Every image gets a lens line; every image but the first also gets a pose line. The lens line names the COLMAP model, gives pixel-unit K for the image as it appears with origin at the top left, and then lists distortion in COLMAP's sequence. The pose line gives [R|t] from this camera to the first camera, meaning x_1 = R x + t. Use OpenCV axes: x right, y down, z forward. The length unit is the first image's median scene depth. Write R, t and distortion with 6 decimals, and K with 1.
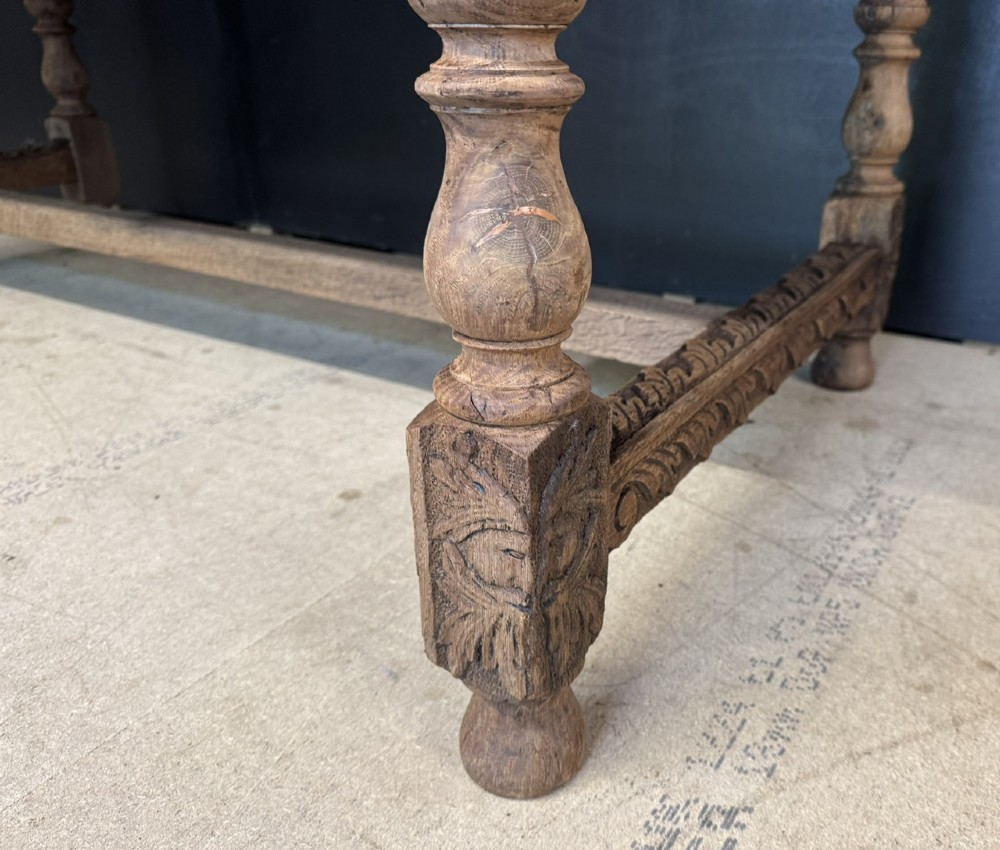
lens RADIAL K [[881.2, 0, 606.3], [0, 881.2, 443.3], [0, 0, 1]] dist [0.079920, -0.136419]
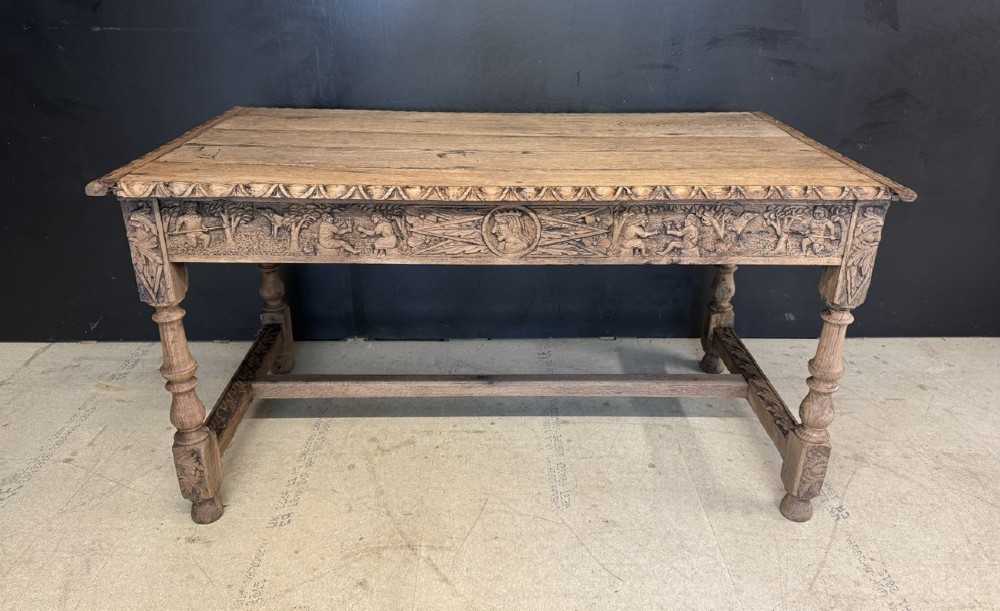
lens RADIAL K [[715.2, 0, 512.0], [0, 715.2, 292.7], [0, 0, 1]] dist [0.125079, -0.221495]
pose [[0.860675, -0.207278, 0.465053, -1.659326], [0.215484, 0.975838, 0.036142, -0.677915], [-0.461308, 0.069105, 0.884545, -0.936032]]
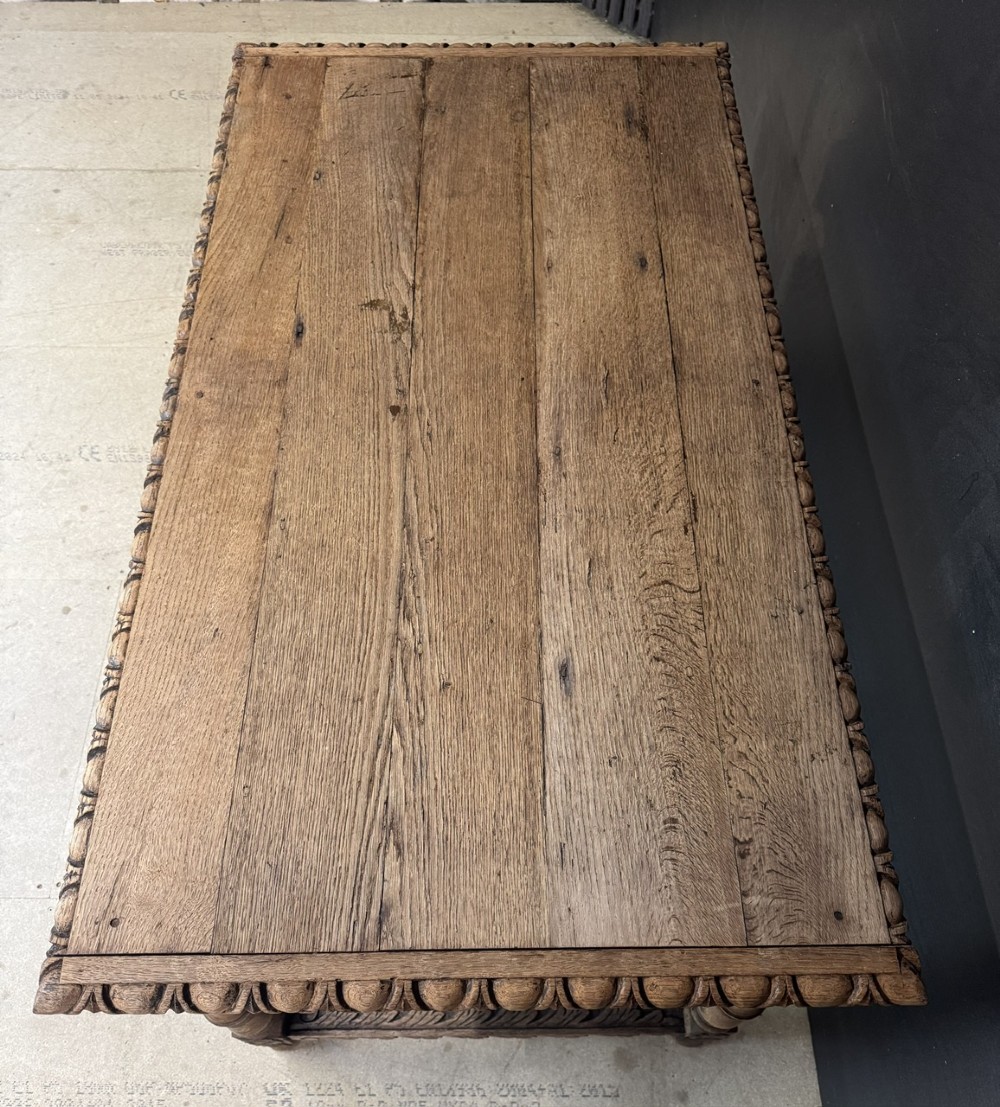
lens RADIAL K [[924.0, 0, 498.0], [0, 924.0, 621.1], [0, 0, 1]] dist [0.193333, -0.397145]
pose [[0.488368, 0.758448, -0.431571, 0.369008], [-0.366807, 0.627166, 0.687107, -1.856939], [0.791801, -0.177257, 0.584492, -0.020872]]
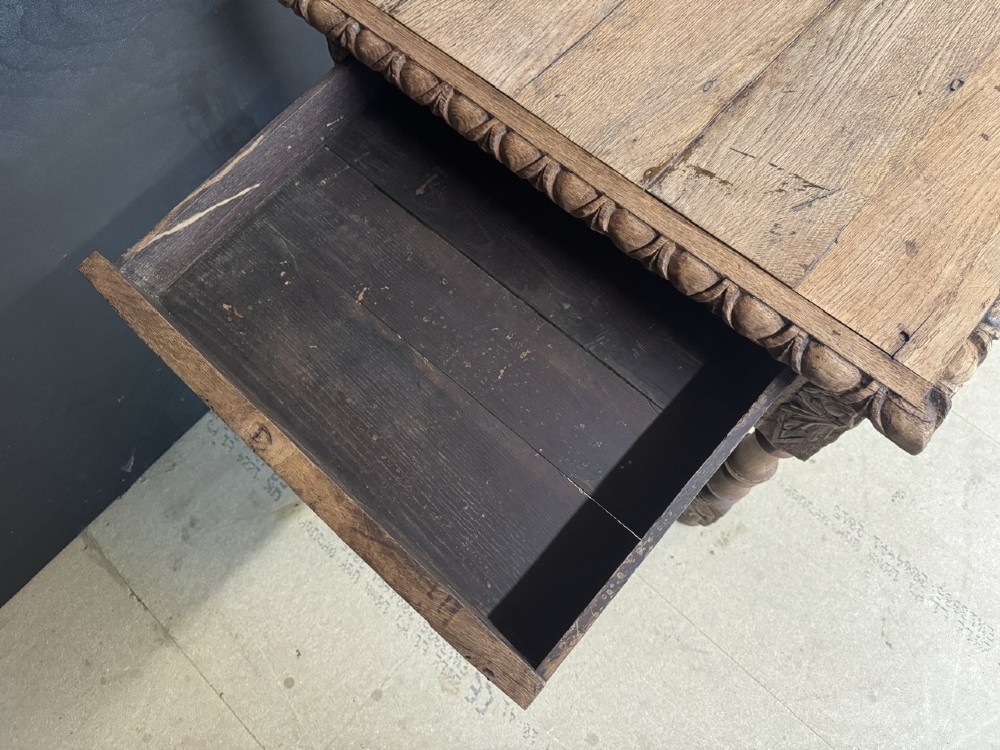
lens RADIAL K [[722.1, 0, 500.8], [0, 722.1, 380.2], [0, 0, 1]] dist [0.053864, -0.102152]
pose [[0.231502, -0.918827, 0.319630, -1.945693], [0.454145, 0.392630, 0.799746, -1.871401], [-0.860325, -0.039985, 0.508175, 0.907351]]
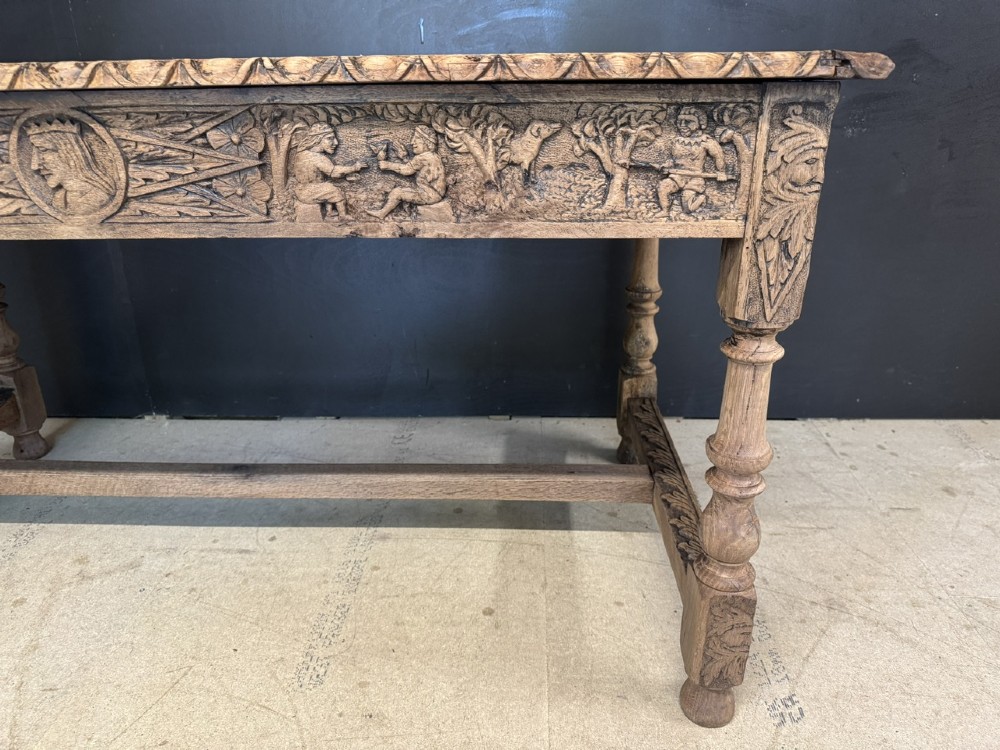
lens RADIAL K [[707.7, 0, 496.5], [0, 707.7, 372.6], [0, 0, 1]] dist [0.068887, -0.104402]
pose [[0.893566, -0.192159, 0.405727, -0.760794], [0.213634, 0.976882, -0.007835, -0.400223], [-0.394842, 0.093678, 0.913961, -0.384174]]
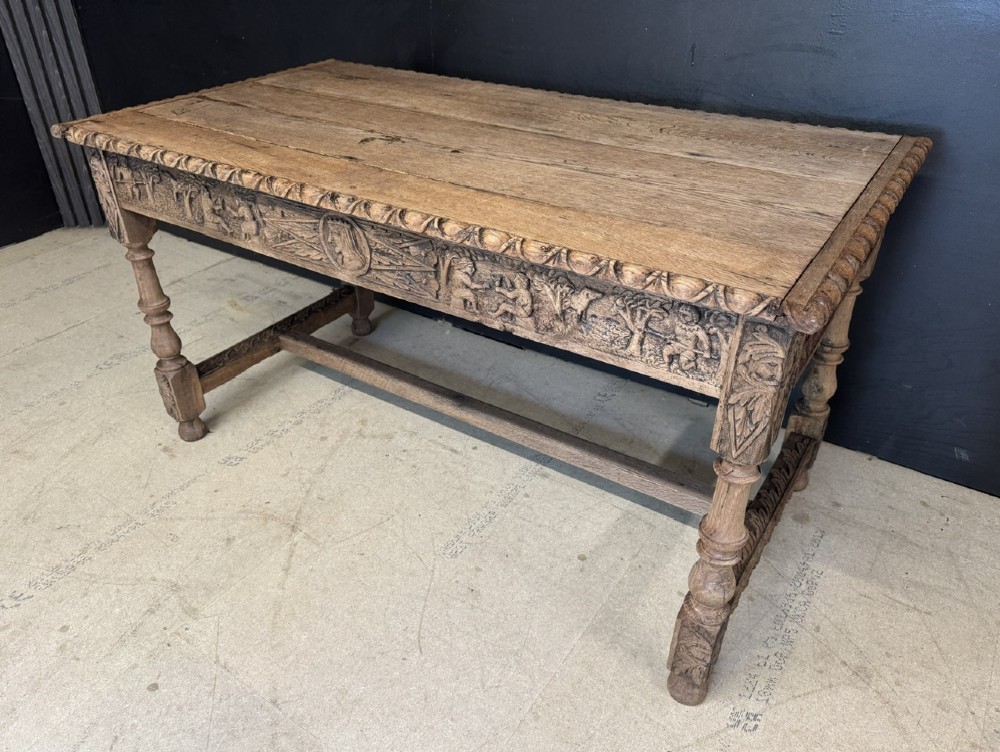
lens RADIAL K [[739.7, 0, 480.1], [0, 739.7, 404.3], [0, 0, 1]] dist [0.156574, -0.281378]
pose [[0.995447, 0.029482, -0.090643, -0.389666], [-0.014025, 0.985918, 0.166642, -0.695725], [0.094279, -0.164612, 0.981842, -0.982395]]
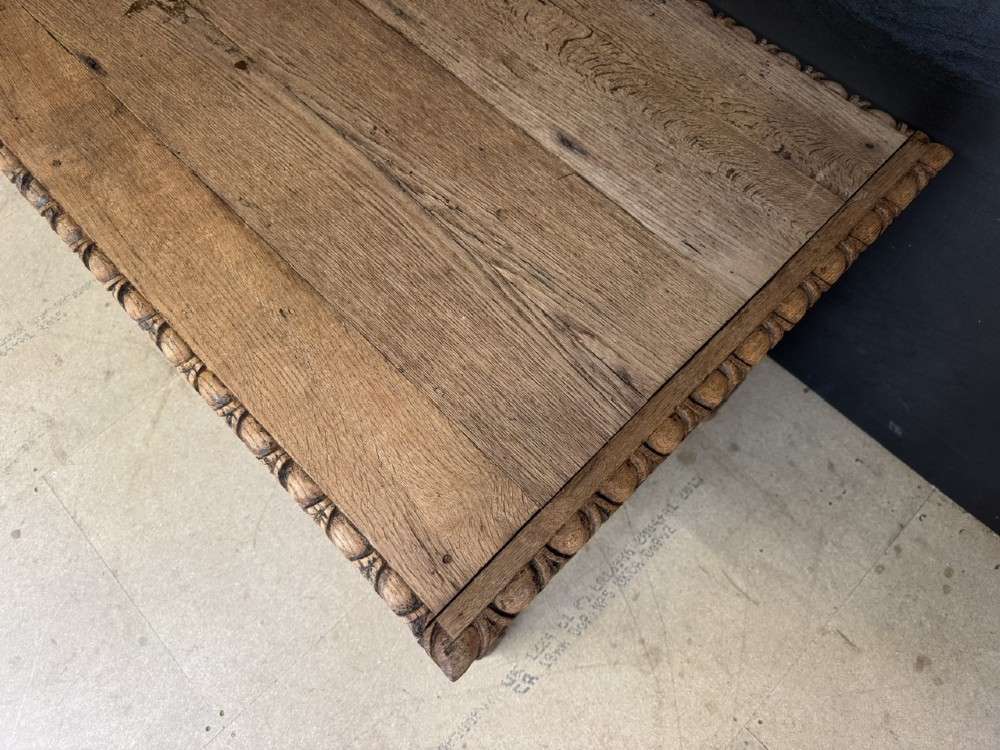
lens RADIAL K [[707.7, 0, 496.5], [0, 707.7, 372.6], [0, 0, 1]] dist [0.068887, -0.104402]
pose [[0.958375, 0.253107, -0.132114, 0.043272], [-0.108403, 0.750652, 0.651744, -1.394492], [0.264132, -0.610294, 0.746844, -0.251354]]
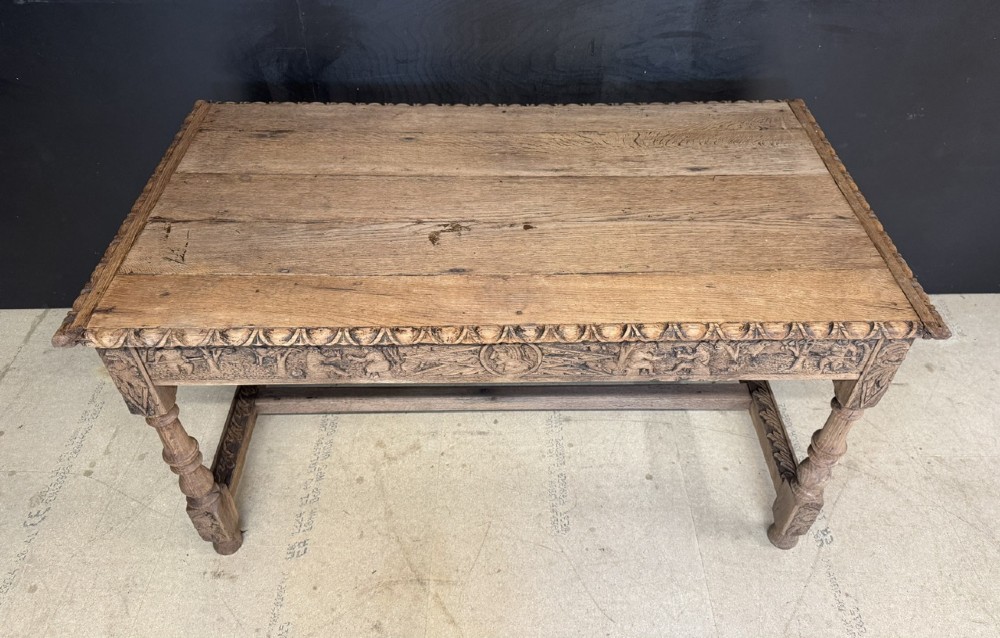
lens RADIAL K [[723.4, 0, 513.8], [0, 723.4, 309.8], [0, 0, 1]] dist [0.131870, -0.246071]
pose [[0.864833, -0.351460, 0.358524, -1.370360], [0.218043, 0.906176, 0.362357, -1.454759], [-0.452239, -0.235205, 0.860324, -0.807399]]
